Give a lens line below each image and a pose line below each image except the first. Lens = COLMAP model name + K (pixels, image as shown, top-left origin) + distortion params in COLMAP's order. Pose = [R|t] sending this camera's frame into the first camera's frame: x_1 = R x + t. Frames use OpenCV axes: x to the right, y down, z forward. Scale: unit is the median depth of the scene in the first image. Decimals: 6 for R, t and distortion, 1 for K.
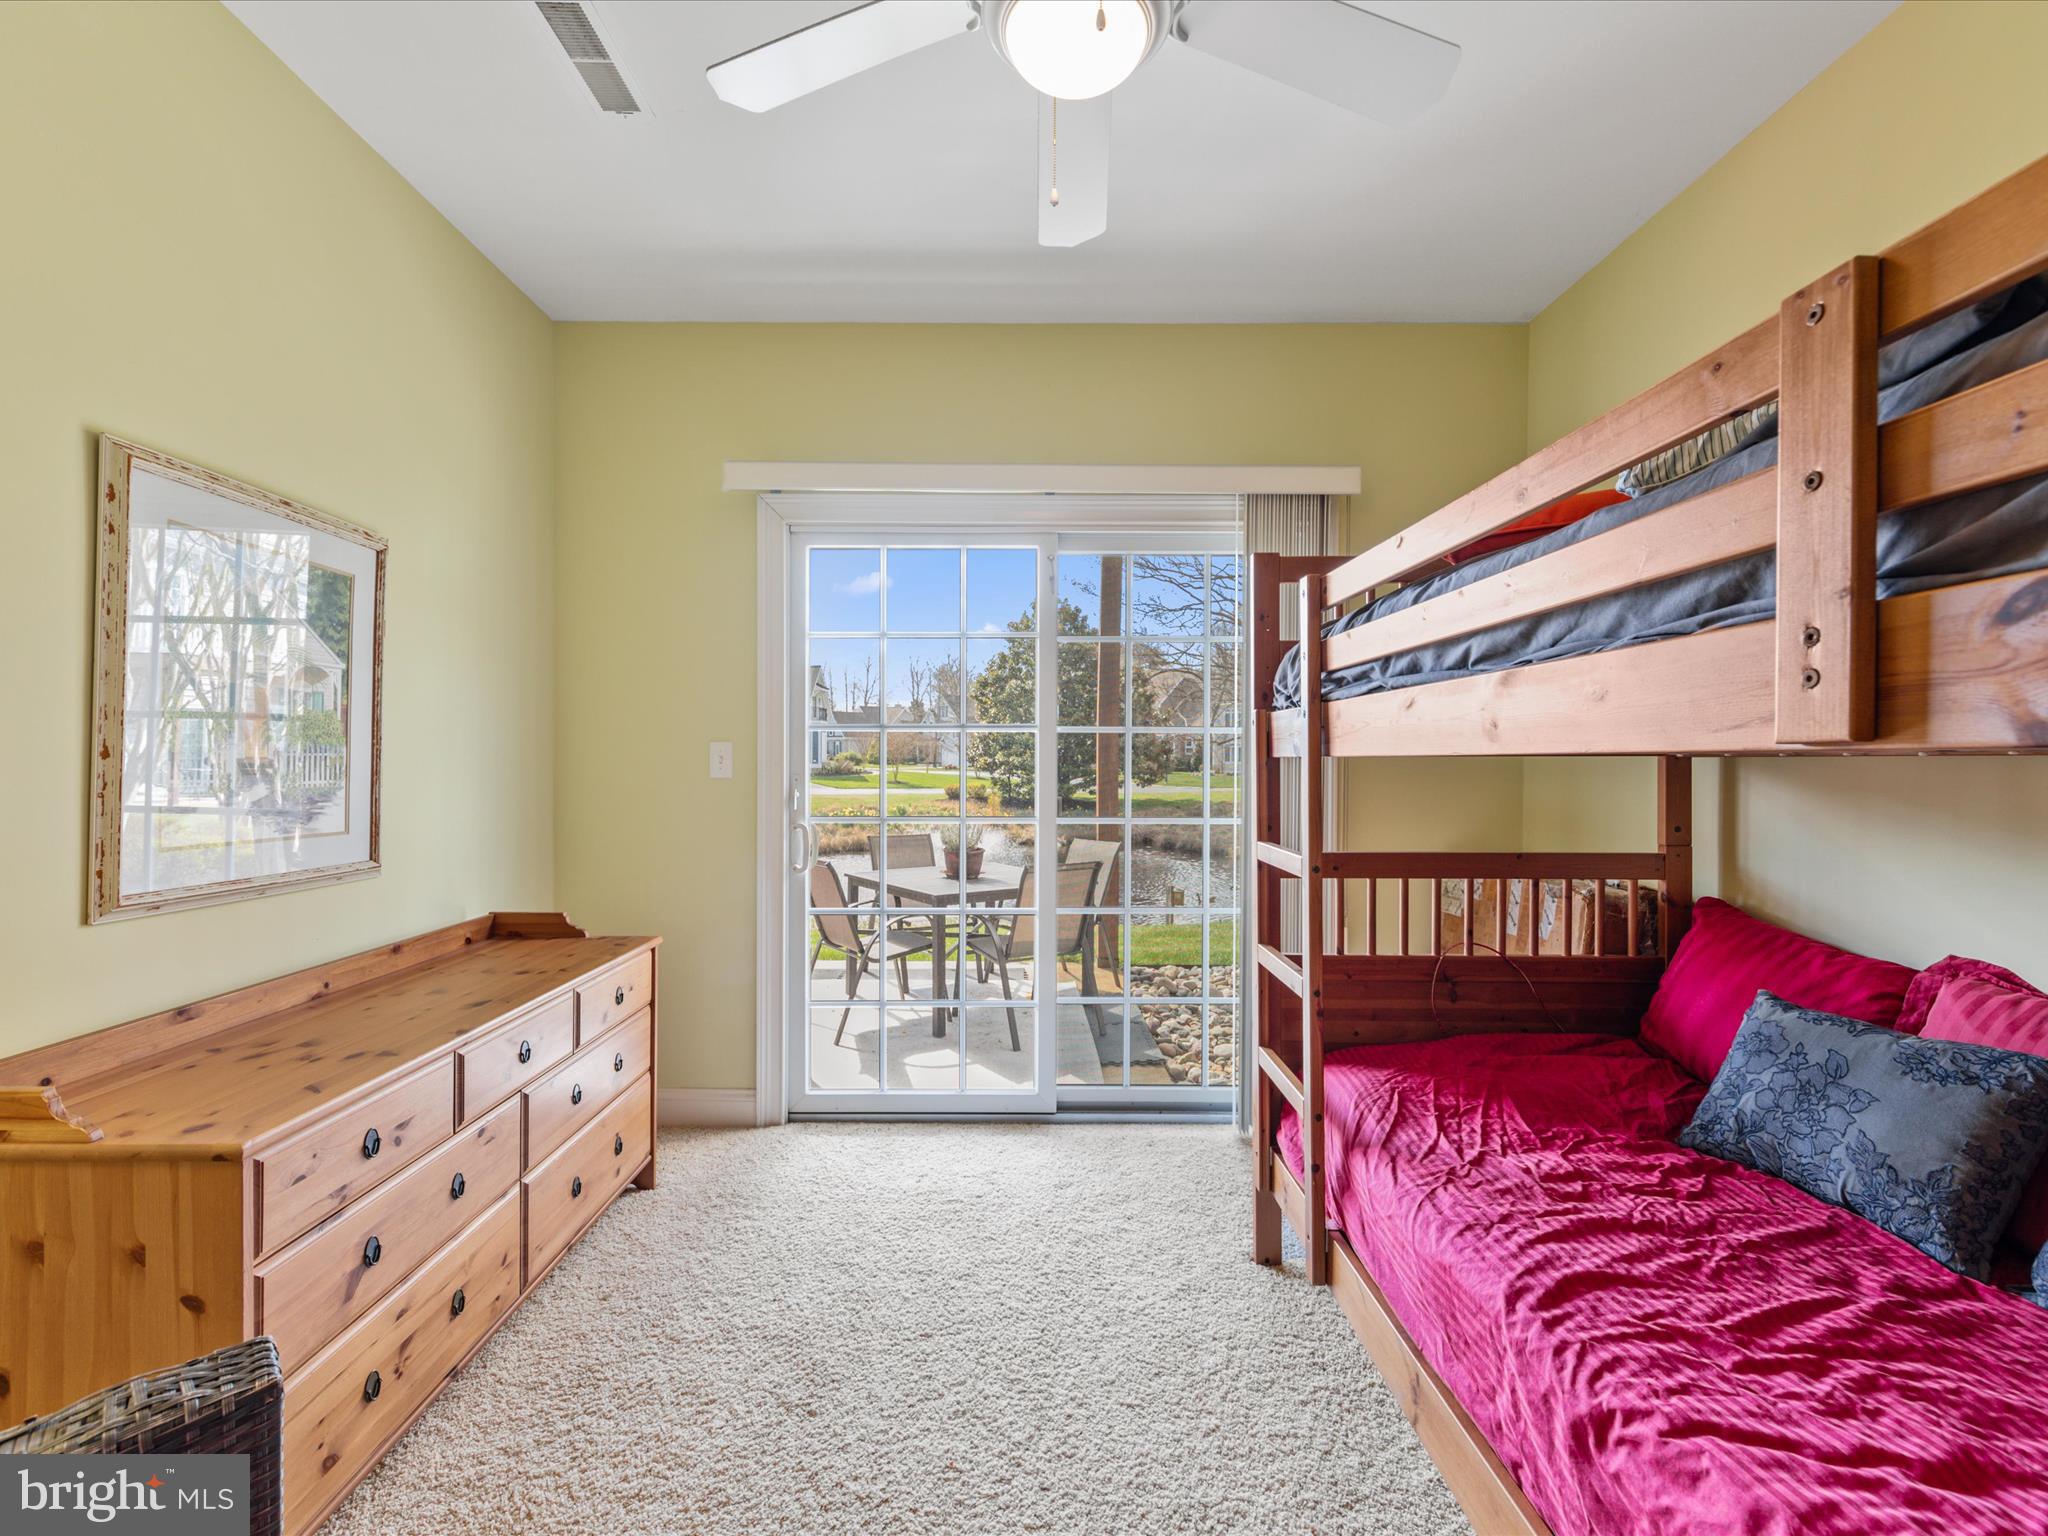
lens RADIAL K [[936.2, 0, 983.6], [0, 936.2, 778.6], [0, 0, 1]] dist [0.003472, -0.001766]
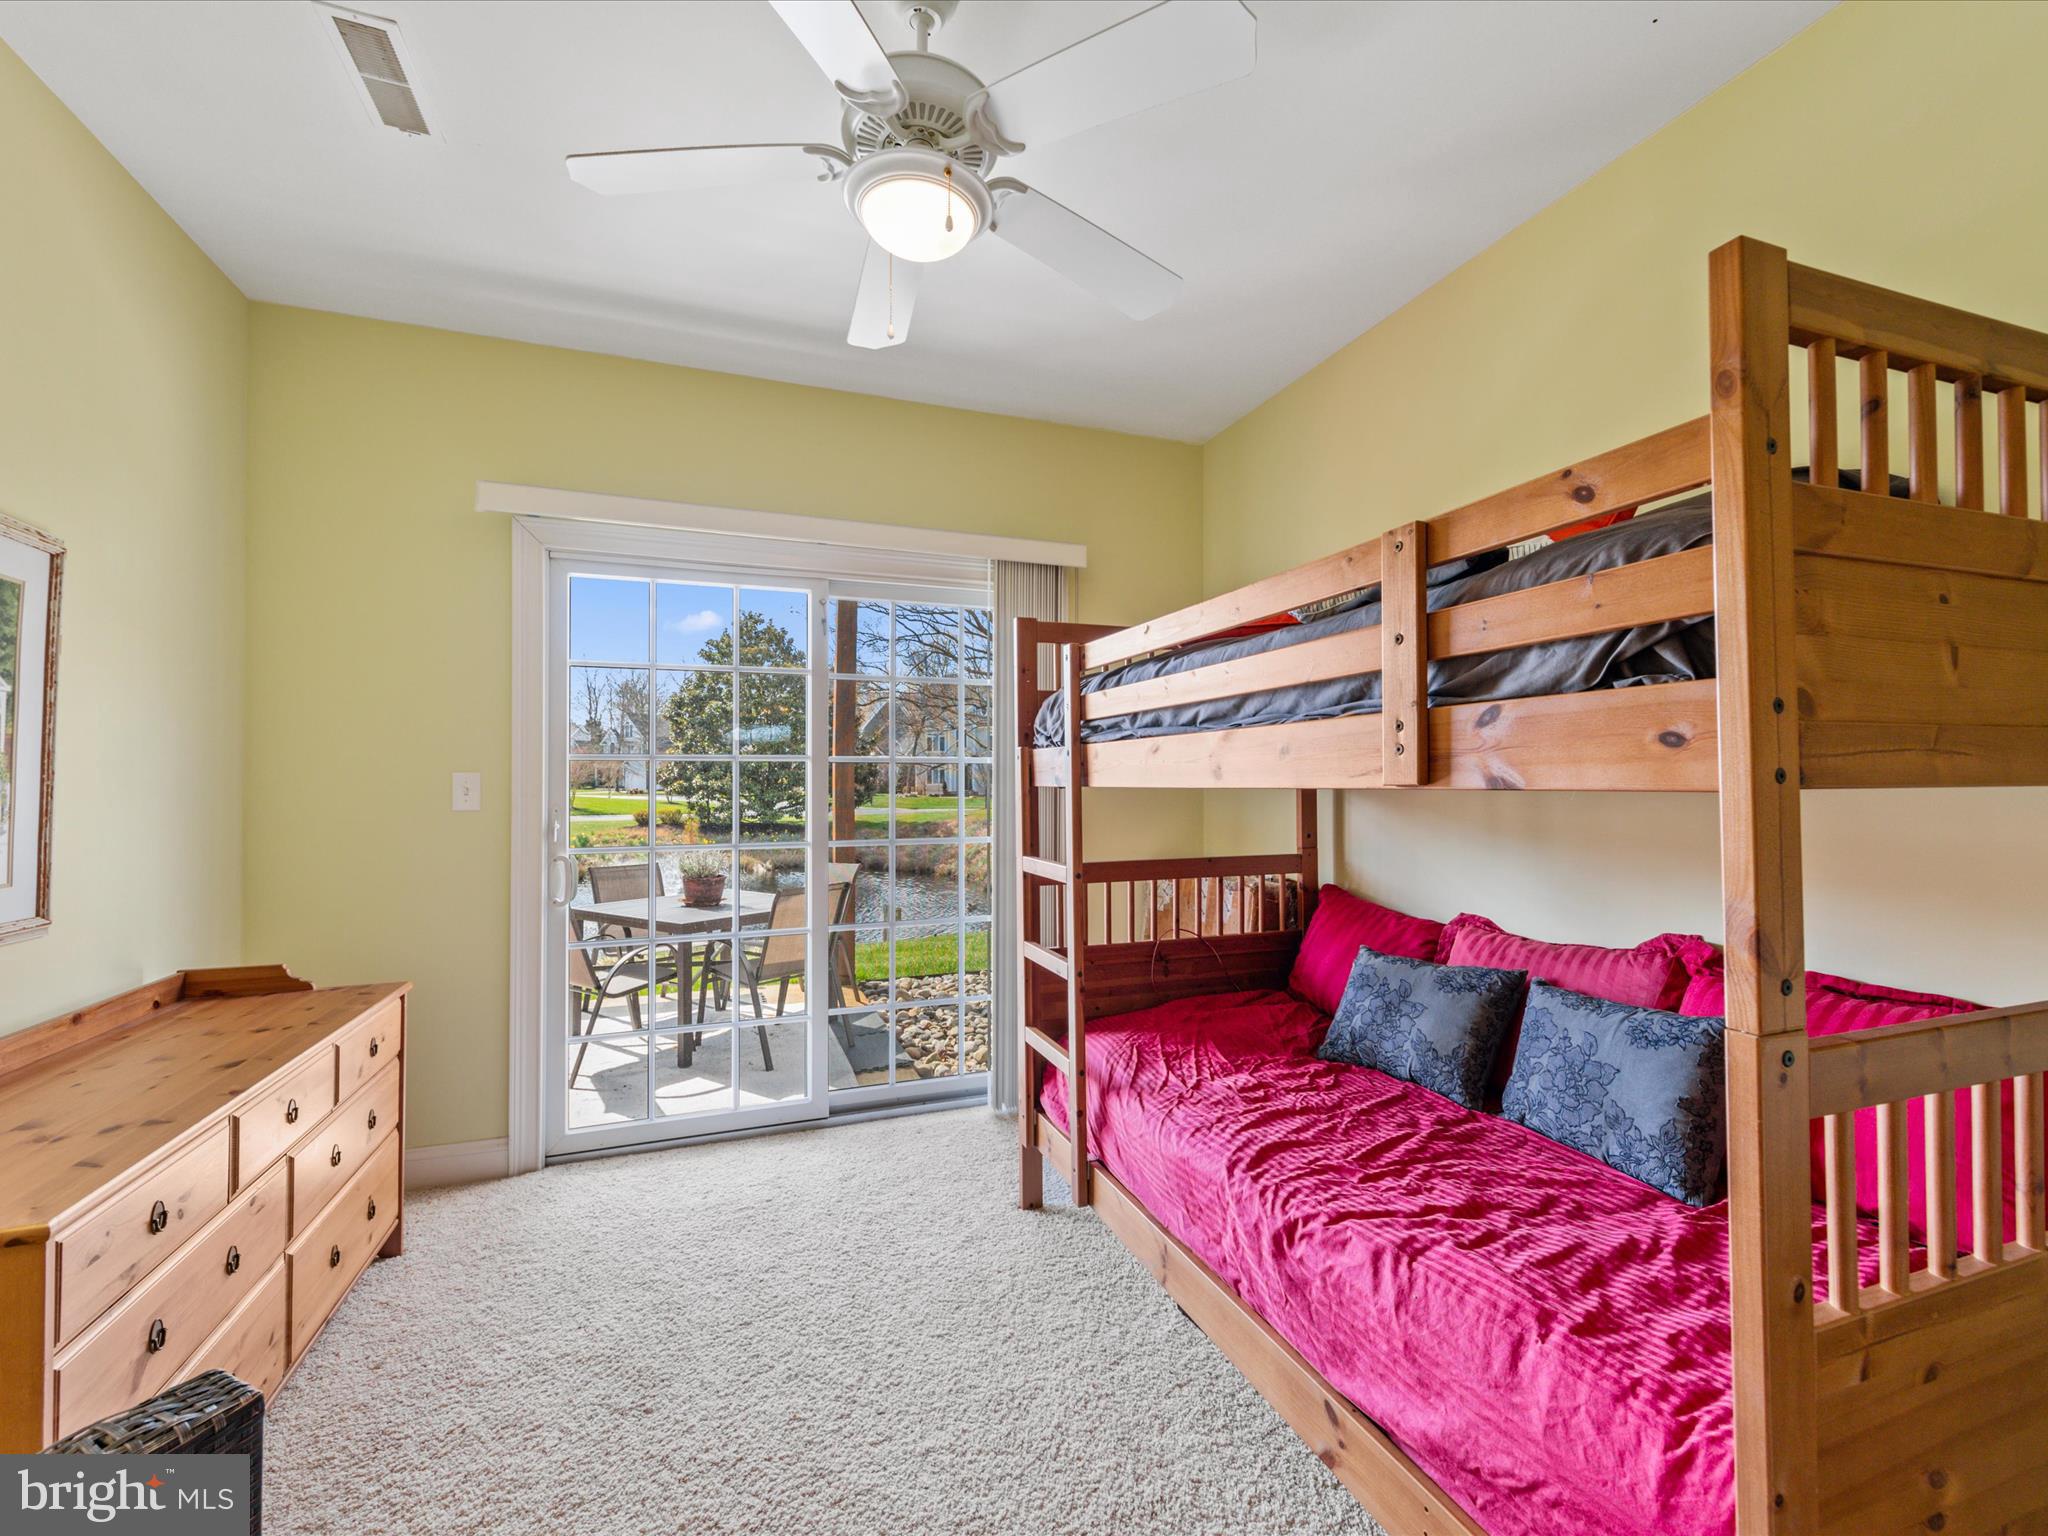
lens RADIAL K [[897.6, 0, 1056.2], [0, 897.6, 796.1], [0, 0, 1]] dist [0.000718, -0.002731]
pose [[0.928868, -0.012151, 0.370212, -0.118697], [0.014462, 0.999889, -0.003466, -0.006959], [-0.370129, 0.008573, 0.928941, -0.114195]]
